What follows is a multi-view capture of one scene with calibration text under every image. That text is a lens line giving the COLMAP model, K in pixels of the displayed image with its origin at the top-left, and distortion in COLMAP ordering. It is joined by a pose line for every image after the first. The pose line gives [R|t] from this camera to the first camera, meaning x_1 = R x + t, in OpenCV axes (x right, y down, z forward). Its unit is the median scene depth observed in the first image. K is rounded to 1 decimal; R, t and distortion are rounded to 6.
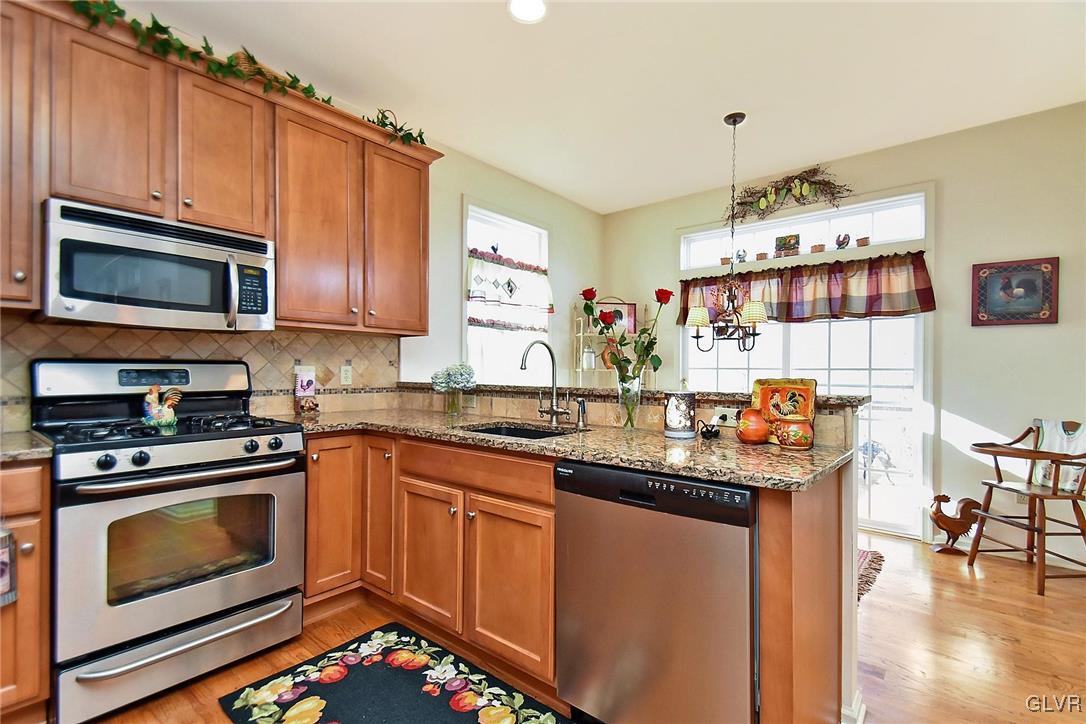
lens RADIAL K [[505.9, 0, 521.3], [0, 505.9, 368.9], [0, 0, 1]] dist [0.012785, -0.008105]
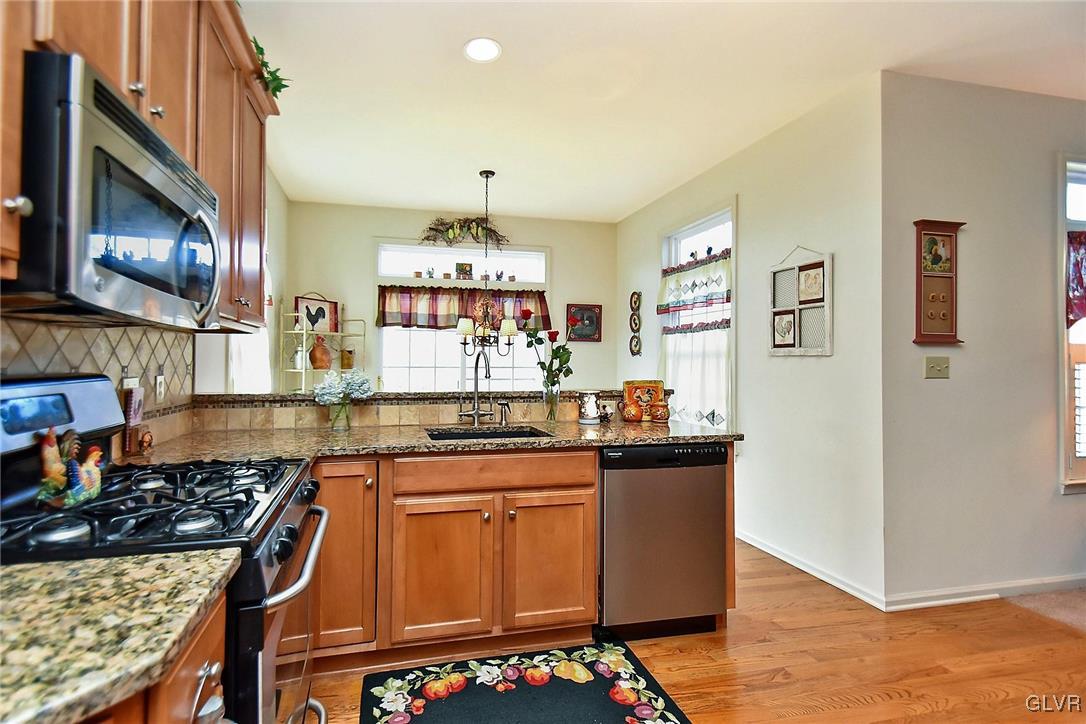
lens RADIAL K [[491.5, 0, 533.8], [0, 491.5, 356.9], [0, 0, 1]] dist [0.013165, -0.003047]
pose [[0.582259, 0.008832, 0.812955, -0.445902], [-0.002973, 0.999957, -0.008734, -0.019120], [-0.812998, 0.002669, 0.582261, 0.162035]]
